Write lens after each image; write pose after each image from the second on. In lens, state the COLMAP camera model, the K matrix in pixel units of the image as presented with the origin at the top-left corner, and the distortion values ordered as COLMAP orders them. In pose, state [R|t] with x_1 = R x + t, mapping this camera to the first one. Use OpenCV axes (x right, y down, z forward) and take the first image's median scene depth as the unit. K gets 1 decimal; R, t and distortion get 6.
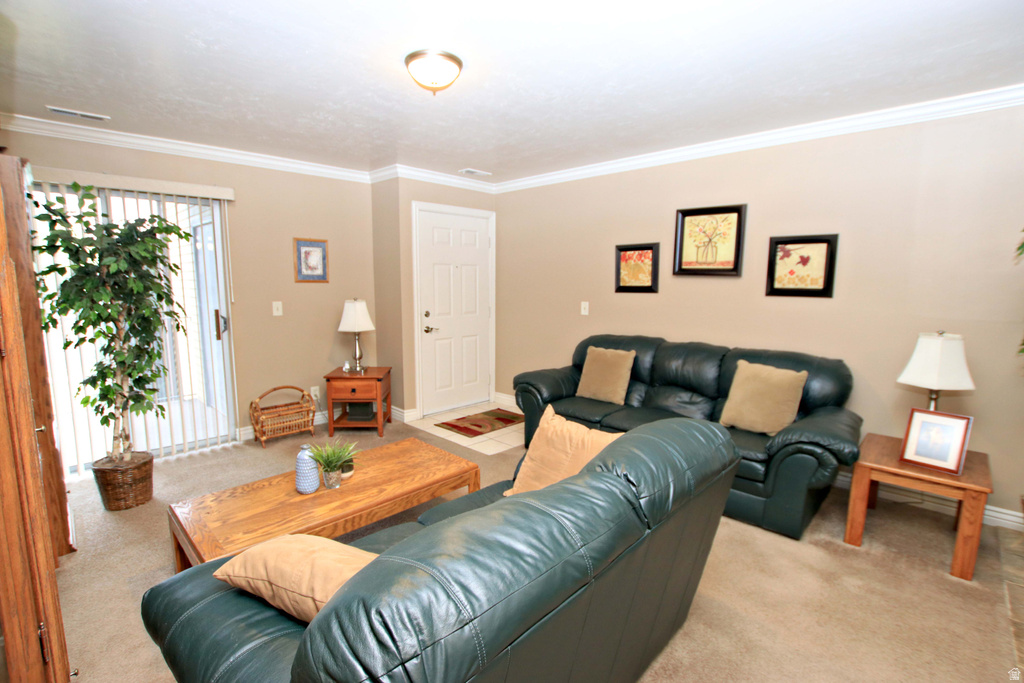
lens RADIAL K [[484.5, 0, 504.2], [0, 484.5, 344.2], [0, 0, 1]] dist [-0.000831, -0.000078]
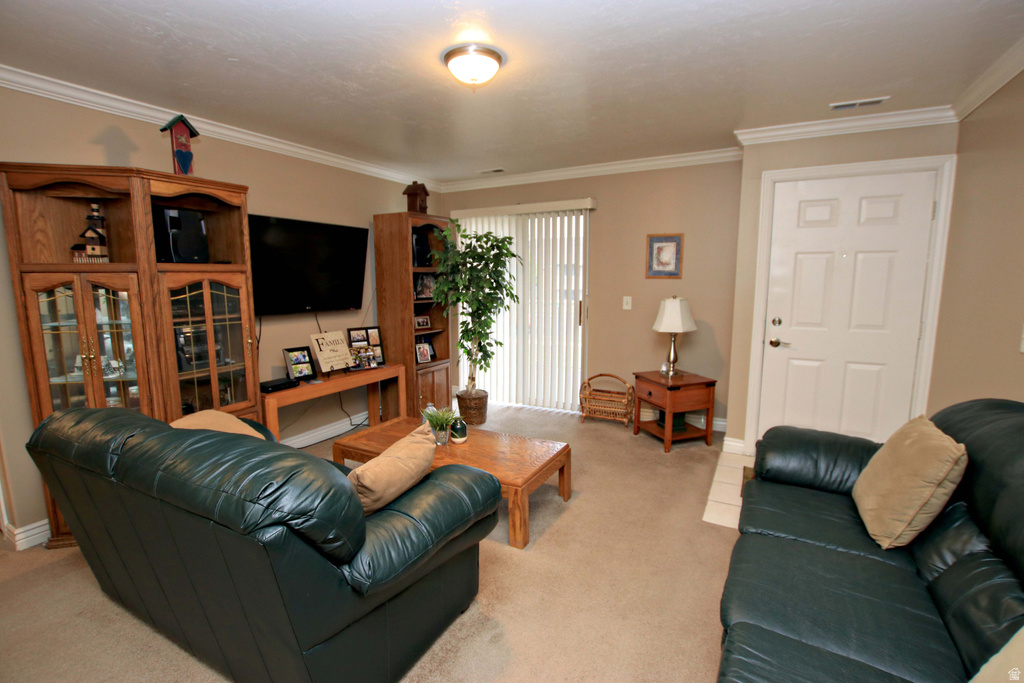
lens RADIAL K [[484.5, 0, 504.2], [0, 484.5, 344.2], [0, 0, 1]] dist [-0.000831, -0.000078]
pose [[0.296508, 0.132403, -0.945808, 0.467694], [-0.122560, 0.987430, 0.099807, -0.056086], [0.947134, 0.086324, 0.309008, 0.413901]]
